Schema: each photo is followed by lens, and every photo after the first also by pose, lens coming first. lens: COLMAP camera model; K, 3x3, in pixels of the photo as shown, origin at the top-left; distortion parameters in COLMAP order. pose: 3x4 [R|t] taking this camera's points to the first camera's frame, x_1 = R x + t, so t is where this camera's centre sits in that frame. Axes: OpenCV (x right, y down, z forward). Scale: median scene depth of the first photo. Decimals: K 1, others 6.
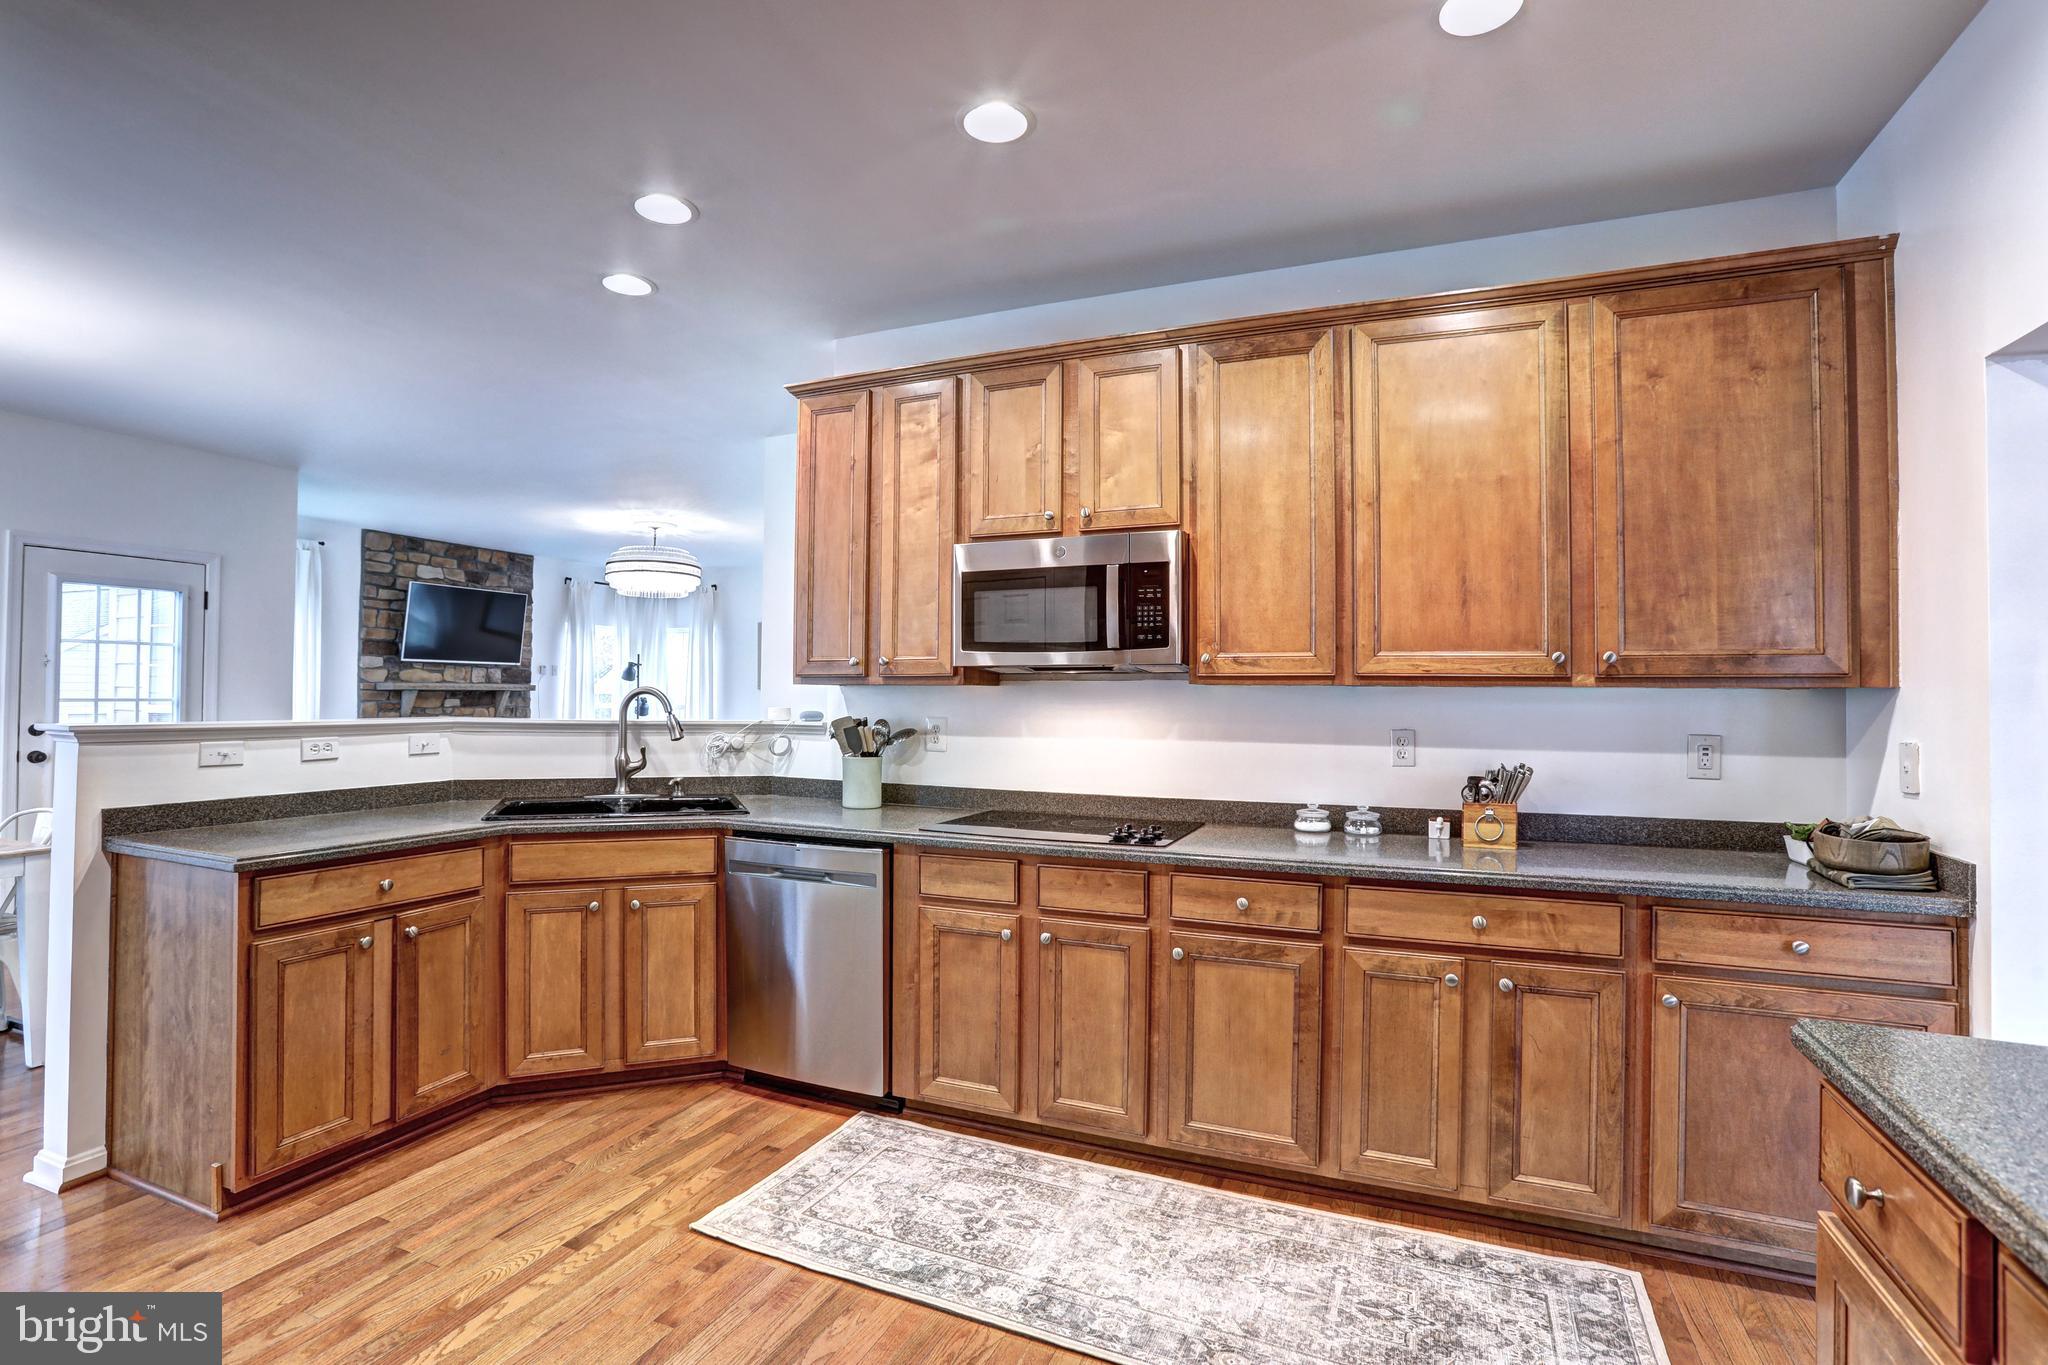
lens RADIAL K [[919.5, 0, 1015.1], [0, 919.5, 676.4], [0, 0, 1]] dist [-0.038685, 0.005165]
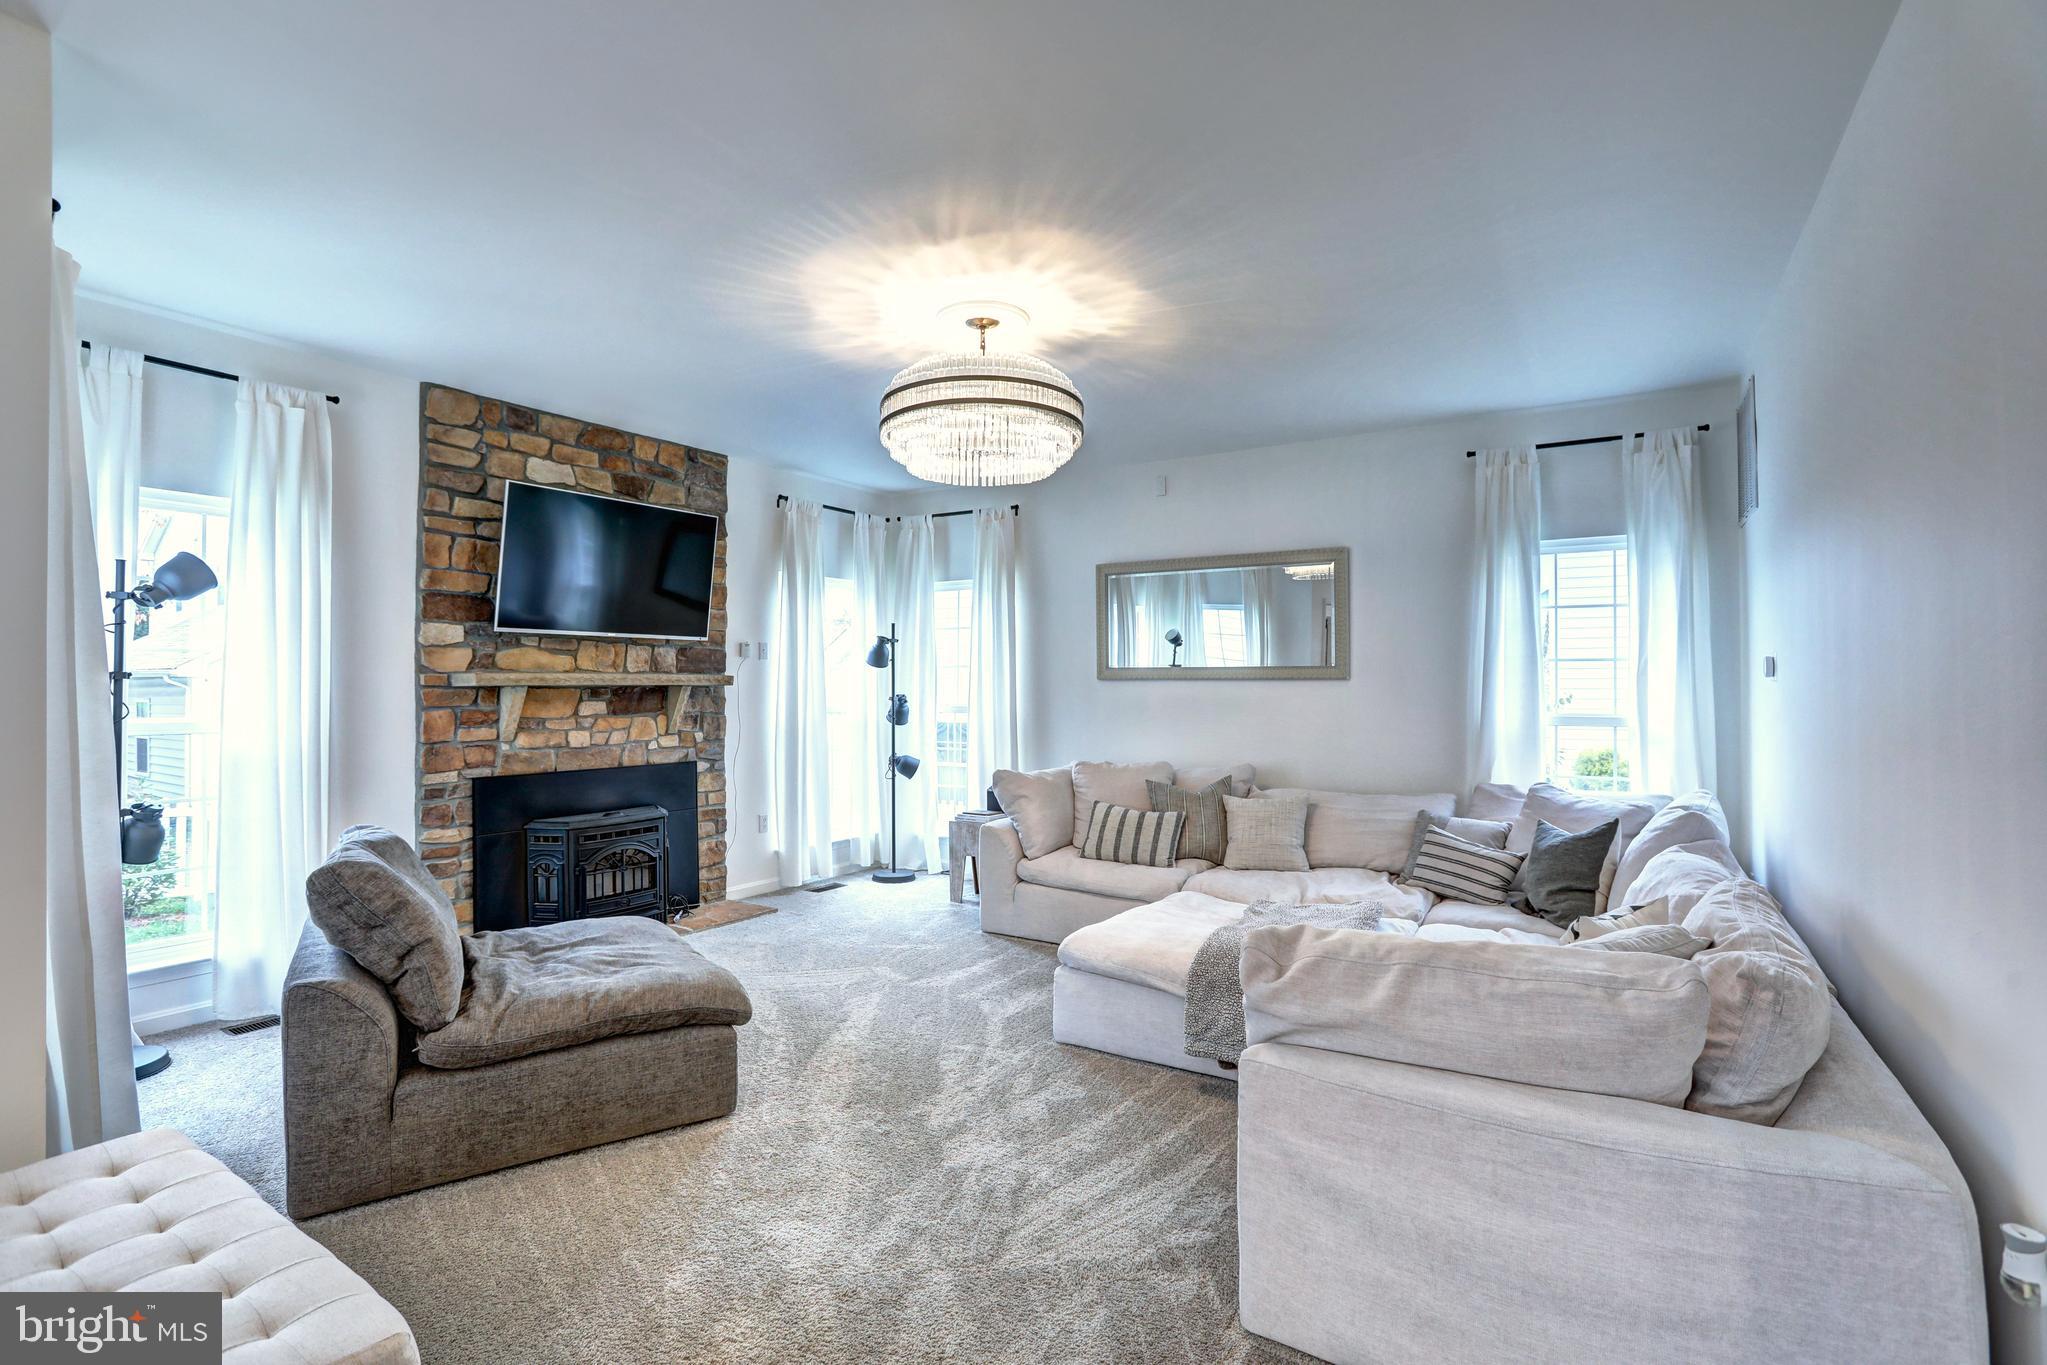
lens RADIAL K [[919.1, 0, 1024.1], [0, 919.1, 681.0], [0, 0, 1]] dist [-0.038685, 0.005165]
pose [[0.983816, -0.003968, -0.179137, -0.259243], [0.007144, 0.999828, 0.017090, 0.004601], [0.179038, -0.018093, 0.983676, 0.496063]]
